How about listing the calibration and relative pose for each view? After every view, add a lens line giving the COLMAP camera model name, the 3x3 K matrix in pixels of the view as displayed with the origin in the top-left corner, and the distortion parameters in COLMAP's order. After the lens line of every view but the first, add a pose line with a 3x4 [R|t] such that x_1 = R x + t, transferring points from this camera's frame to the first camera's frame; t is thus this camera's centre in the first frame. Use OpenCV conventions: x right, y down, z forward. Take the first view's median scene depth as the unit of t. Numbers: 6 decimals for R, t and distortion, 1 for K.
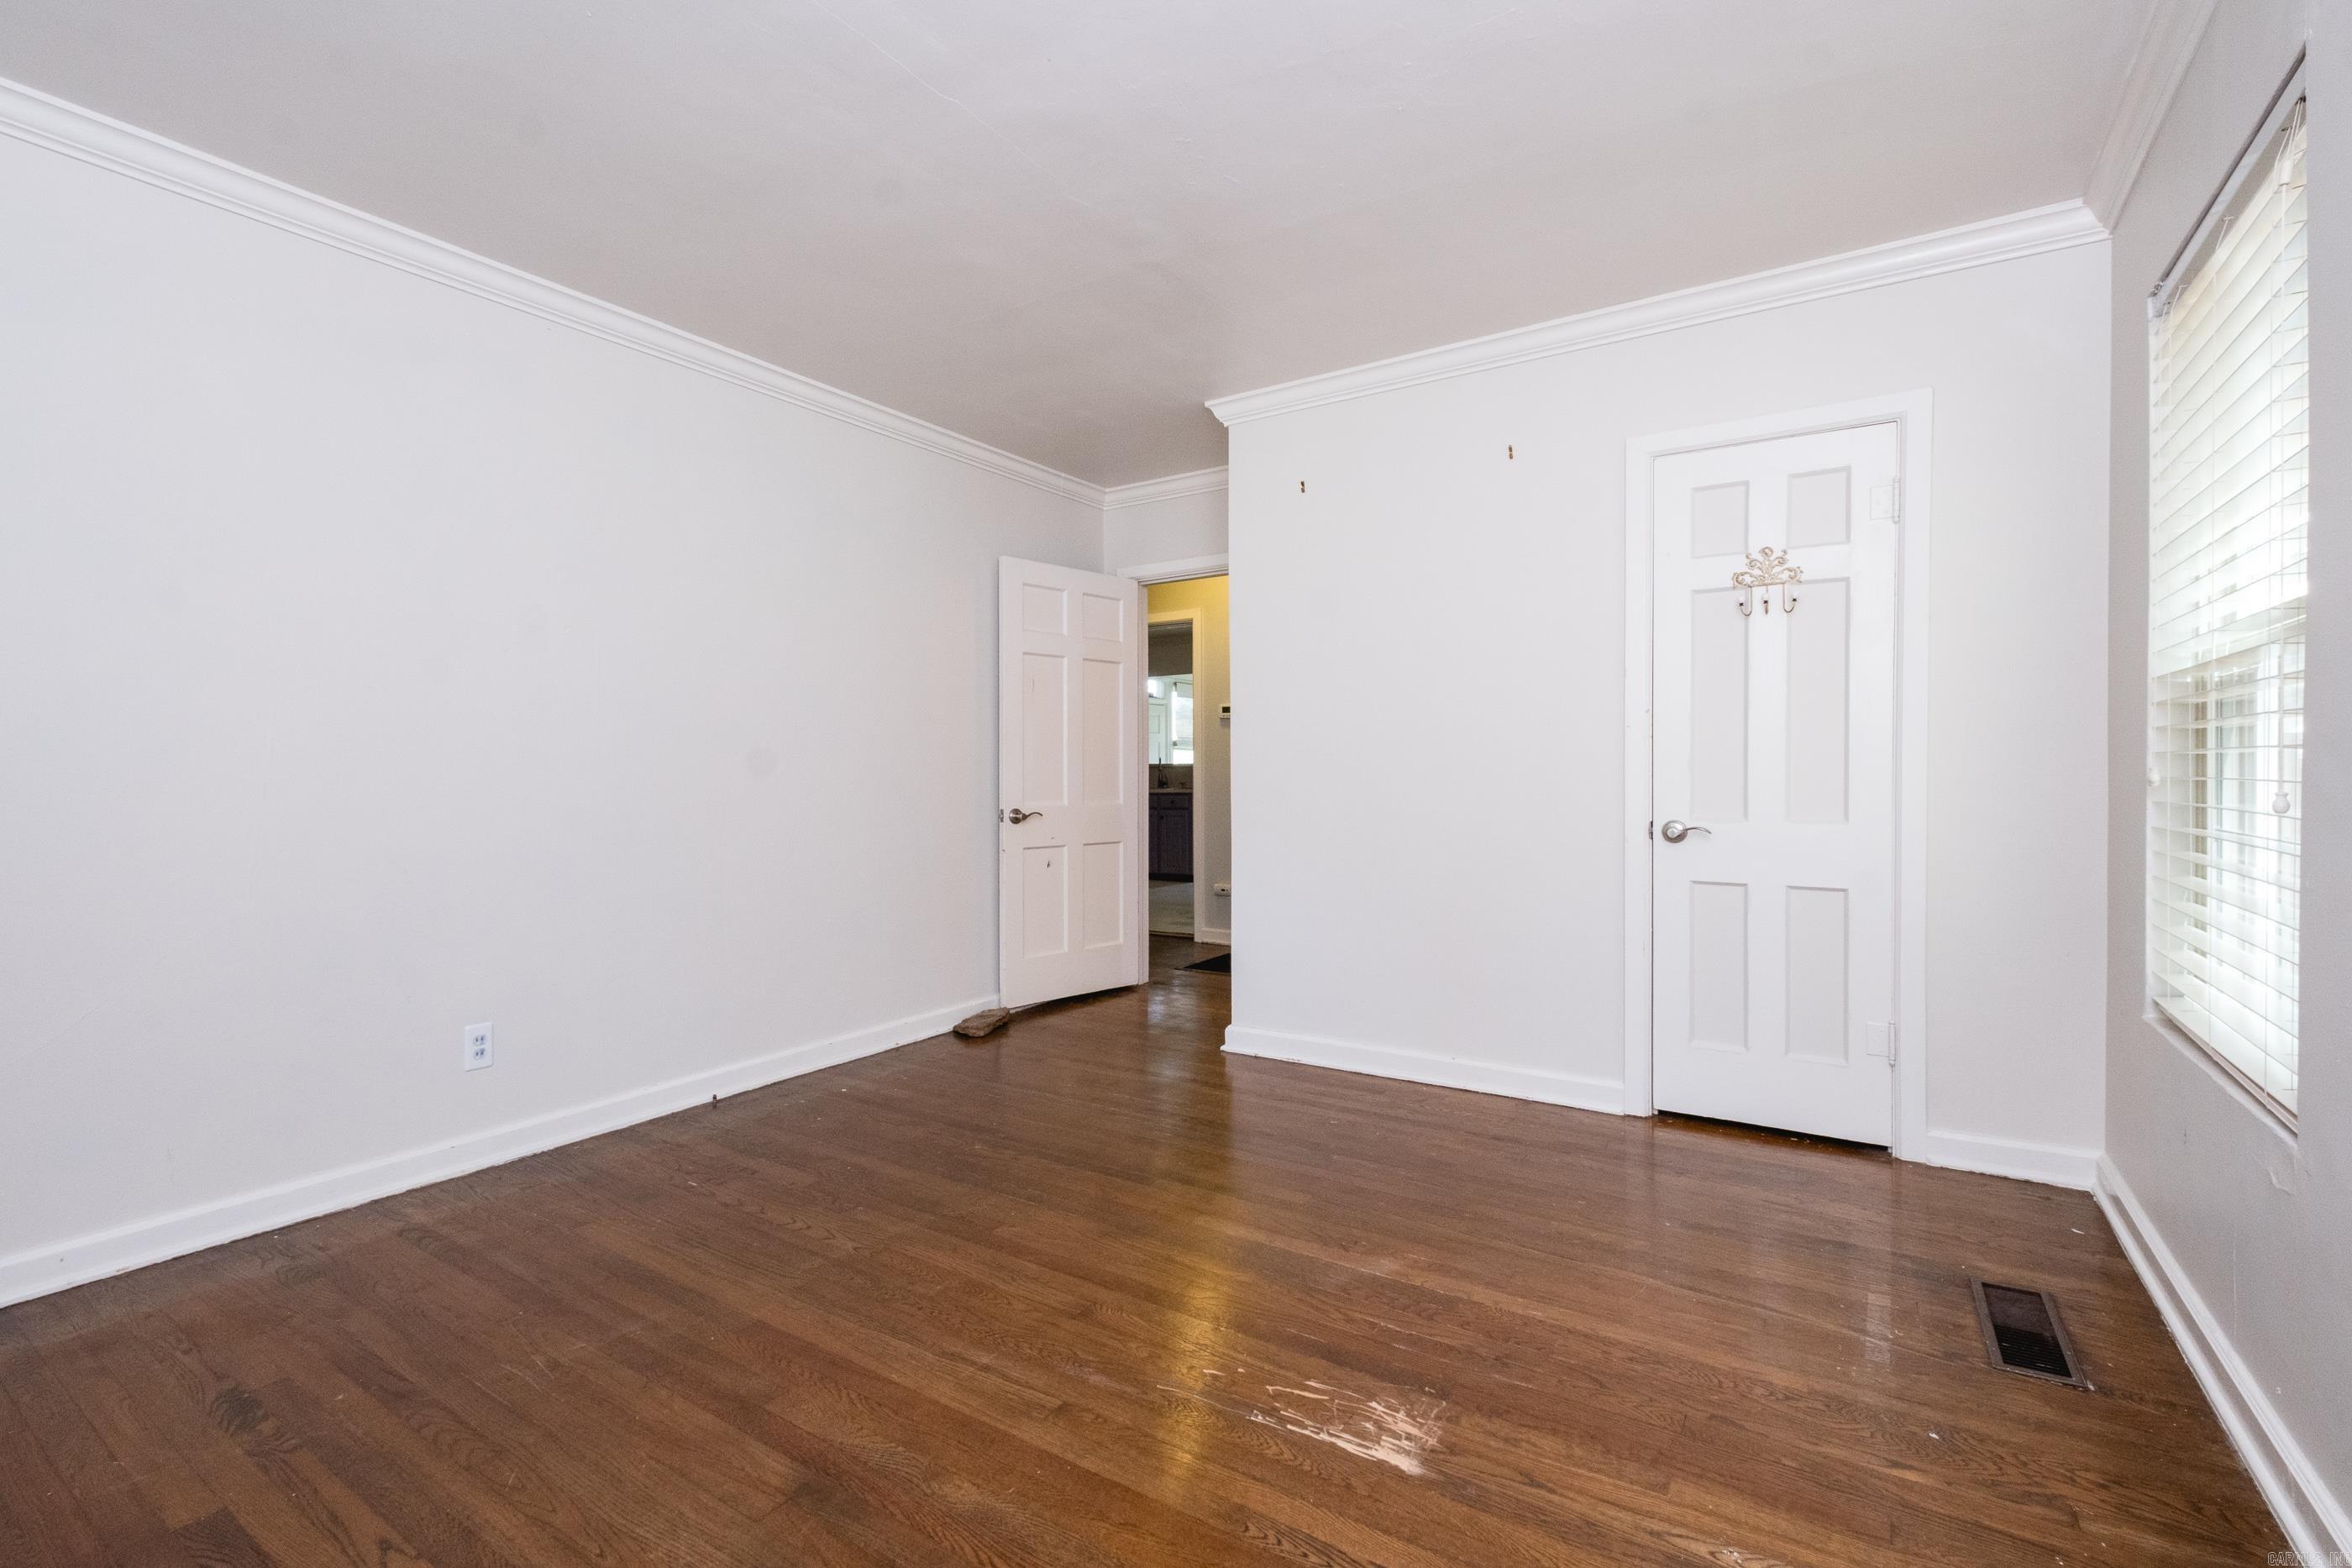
lens RADIAL K [[1019.5, 0, 1191.4], [0, 1019.5, 782.9], [0, 0, 1]] dist [0.001562, -0.000519]
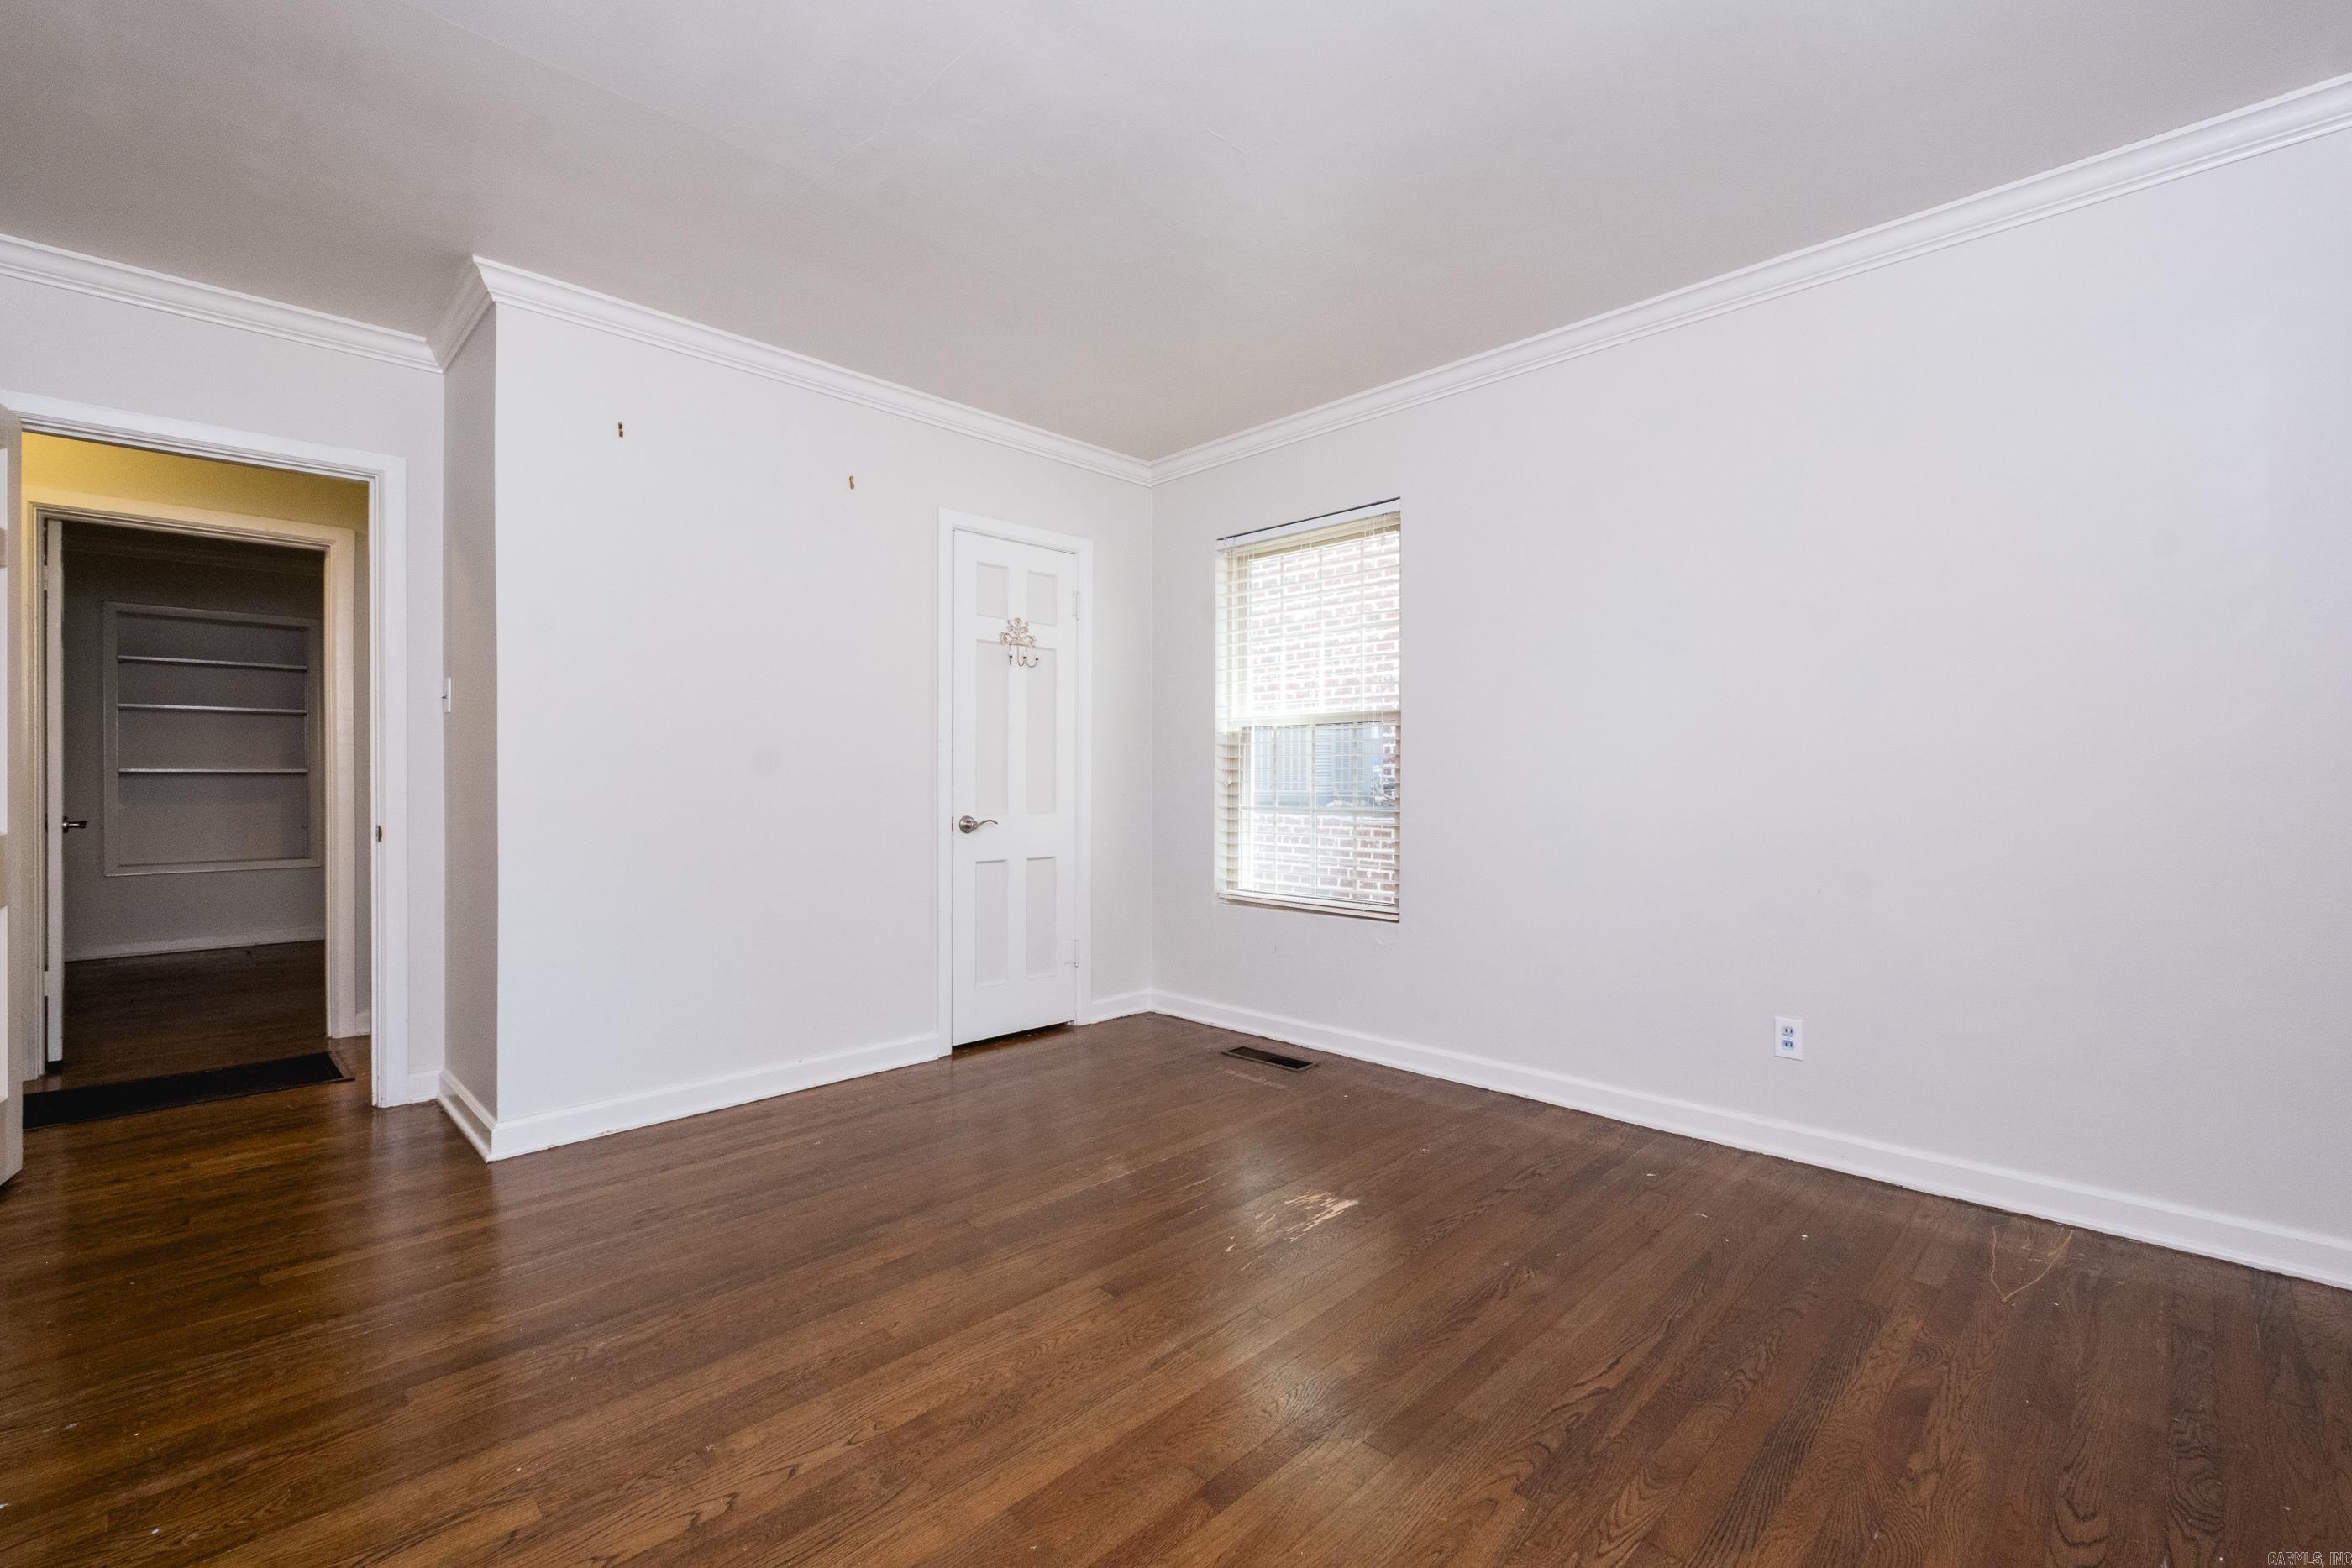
lens RADIAL K [[1019.5, 0, 1191.4], [0, 1019.5, 782.9], [0, 0, 1]] dist [0.001562, -0.000519]
pose [[0.205311, -0.000574, 0.978697, -0.763475], [0.007704, 0.999970, -0.001030, -0.001178], [-0.978666, 0.007751, 0.205309, 0.483809]]
